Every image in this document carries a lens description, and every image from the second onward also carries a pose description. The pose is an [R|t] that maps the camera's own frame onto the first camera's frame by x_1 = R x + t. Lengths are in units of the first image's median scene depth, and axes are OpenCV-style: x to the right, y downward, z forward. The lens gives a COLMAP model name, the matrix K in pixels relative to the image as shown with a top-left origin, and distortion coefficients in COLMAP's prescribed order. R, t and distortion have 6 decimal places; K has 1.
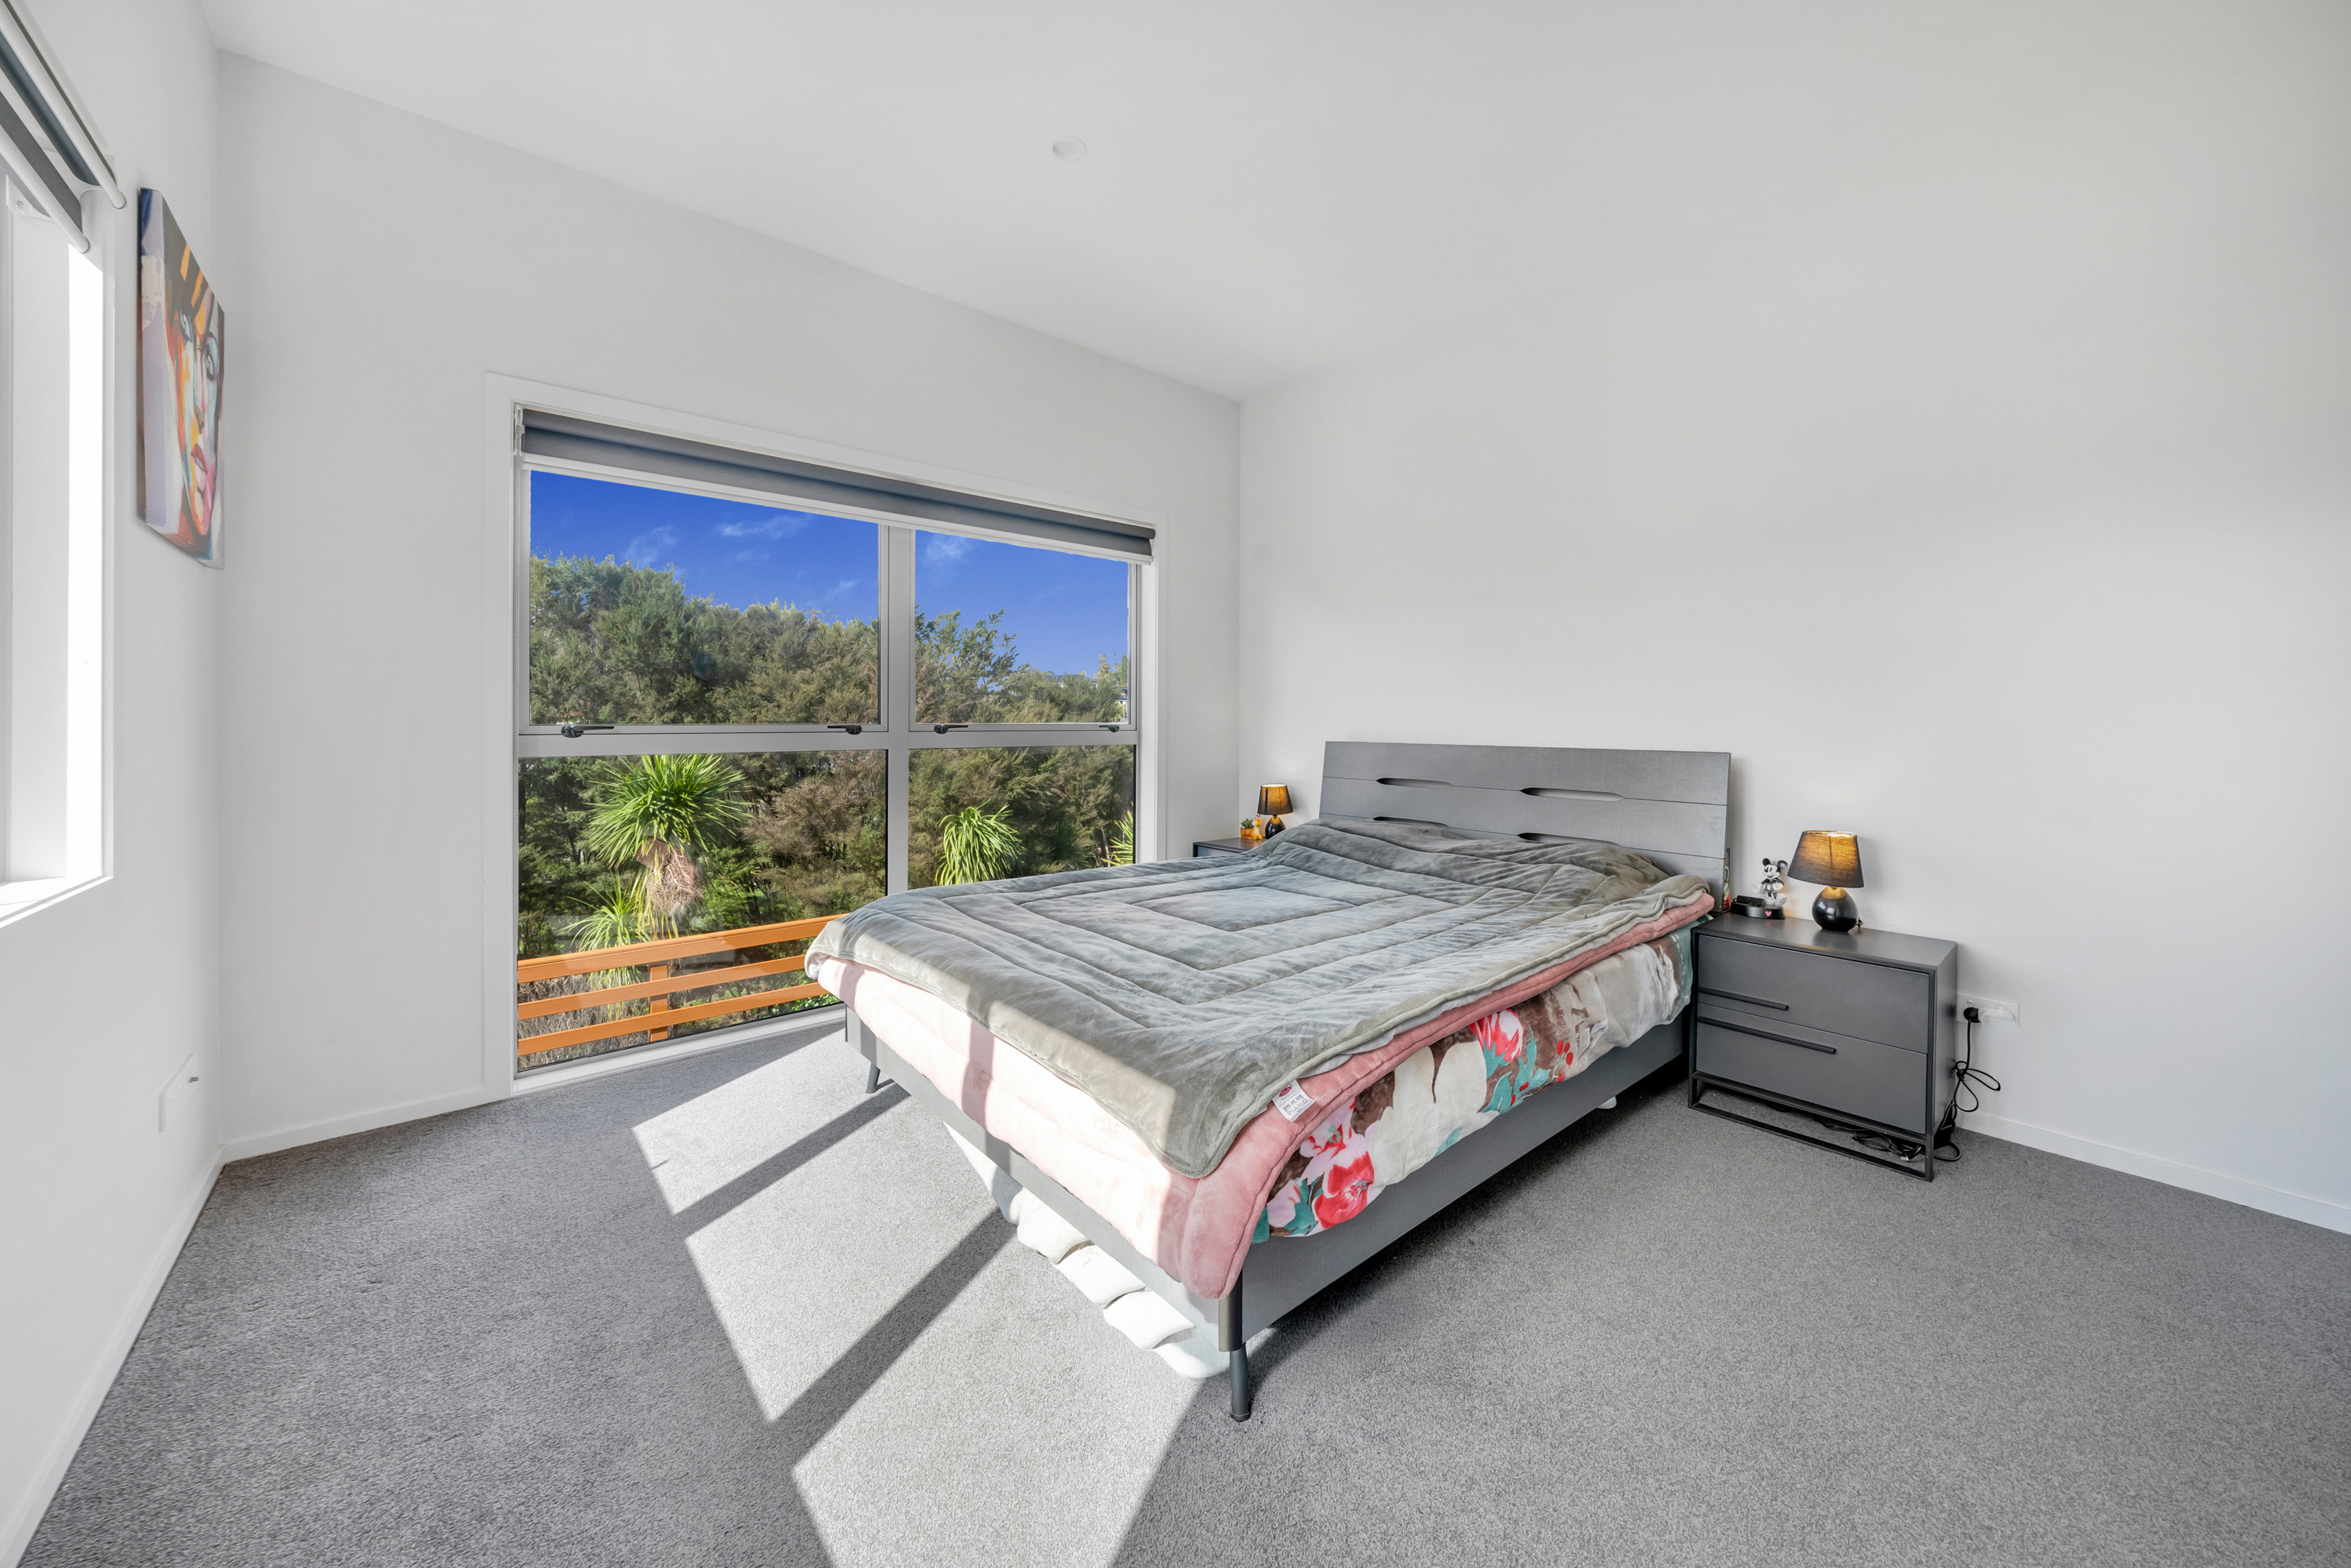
lens RADIAL K [[837.9, 0, 1174.6], [0, 837.9, 729.3], [0, 0, 1]] dist [-0.022188, -0.000067]
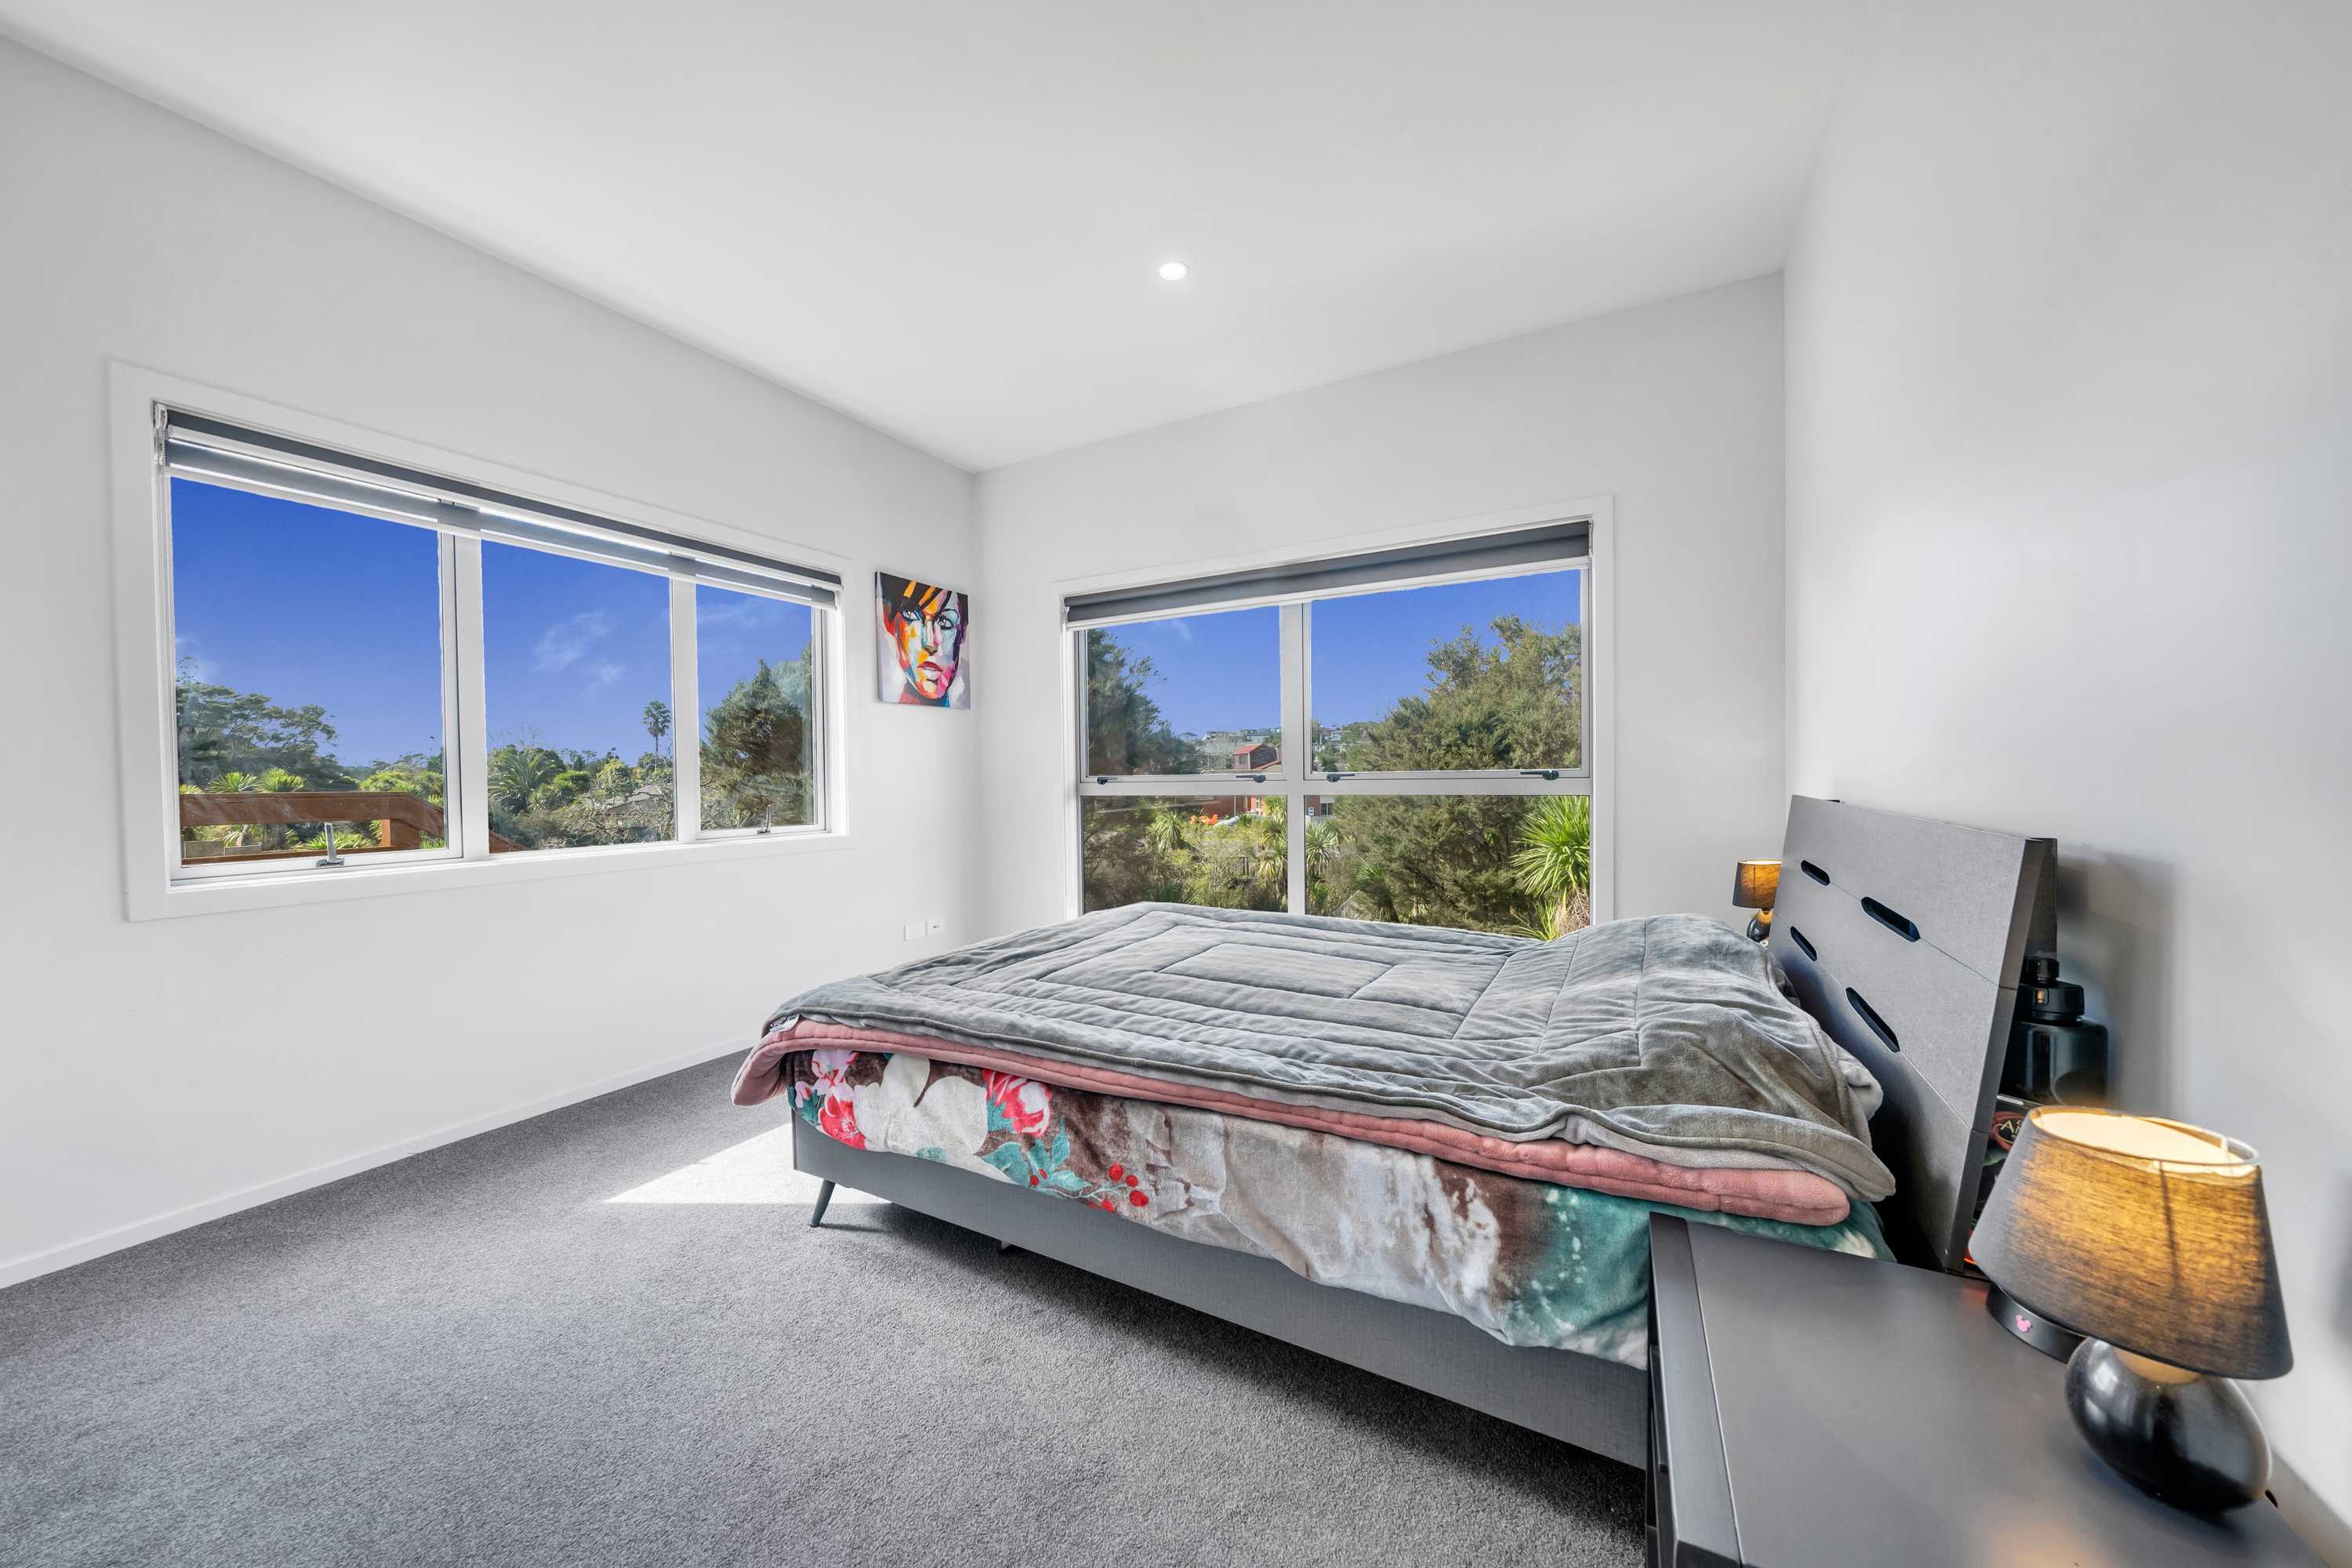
lens RADIAL K [[822.5, 0, 1171.2], [0, 822.5, 789.7], [0, 0, 1]] dist [-0.001806, -0.000400]
pose [[0.345111, 0.007170, -0.938534, 1.008207], [0.010833, 0.999874, 0.011622, 0.002476], [0.938499, -0.014178, 0.344990, 0.641194]]
